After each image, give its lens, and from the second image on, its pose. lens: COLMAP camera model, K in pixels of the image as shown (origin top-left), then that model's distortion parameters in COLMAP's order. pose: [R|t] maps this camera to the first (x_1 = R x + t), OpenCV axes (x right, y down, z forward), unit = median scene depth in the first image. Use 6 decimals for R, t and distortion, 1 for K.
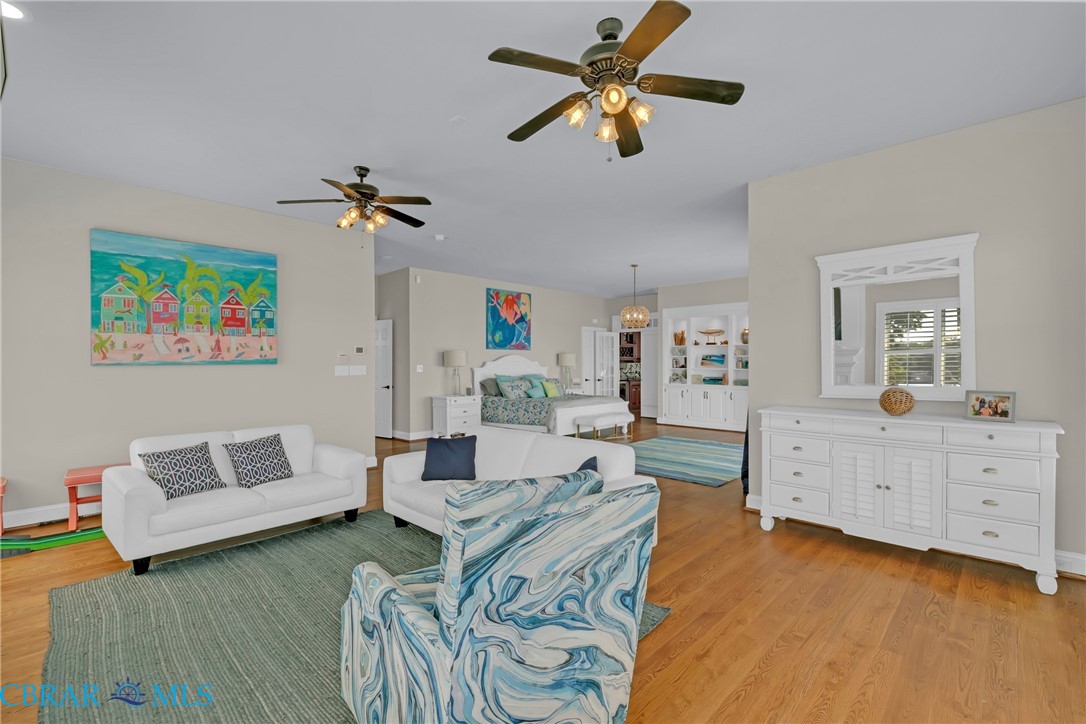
lens RADIAL K [[489.0, 0, 543.5], [0, 489.0, 364.4], [0, 0, 1]] dist [-0.000273, 0.000029]
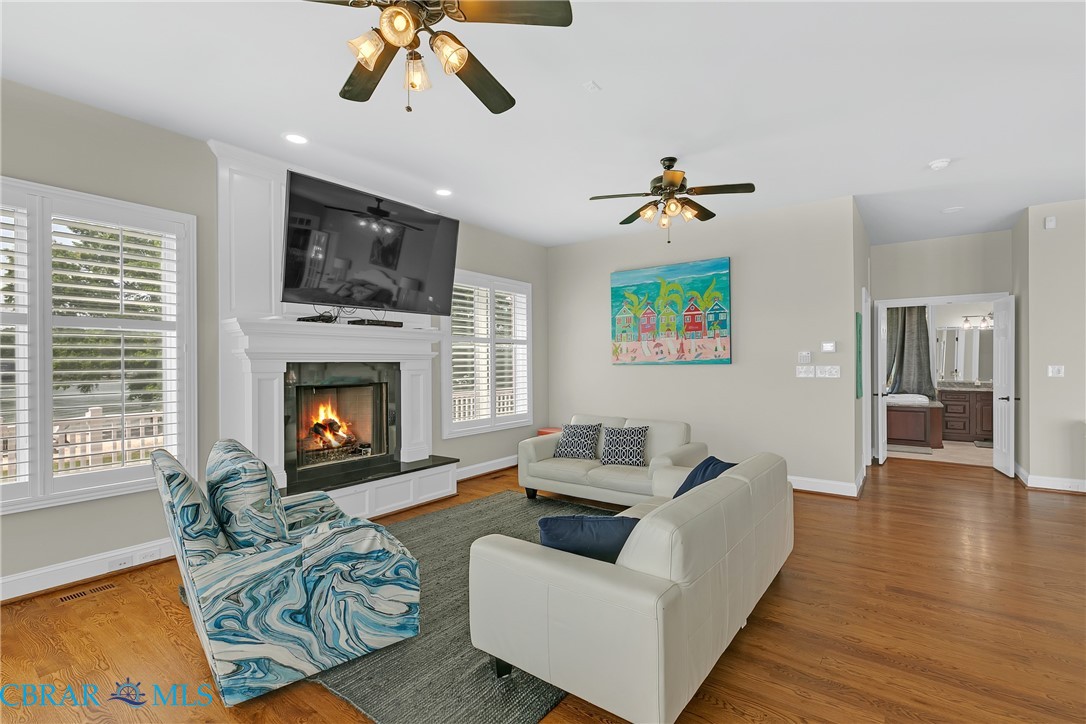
lens RADIAL K [[489.0, 0, 546.8], [0, 489.0, 364.1], [0, 0, 1]] dist [-0.000273, 0.000029]
pose [[0.122110, 0.000903, -0.992516, 0.460672], [-0.000951, 0.999999, 0.000792, -0.000519], [0.992516, 0.000847, 0.122111, 0.541416]]
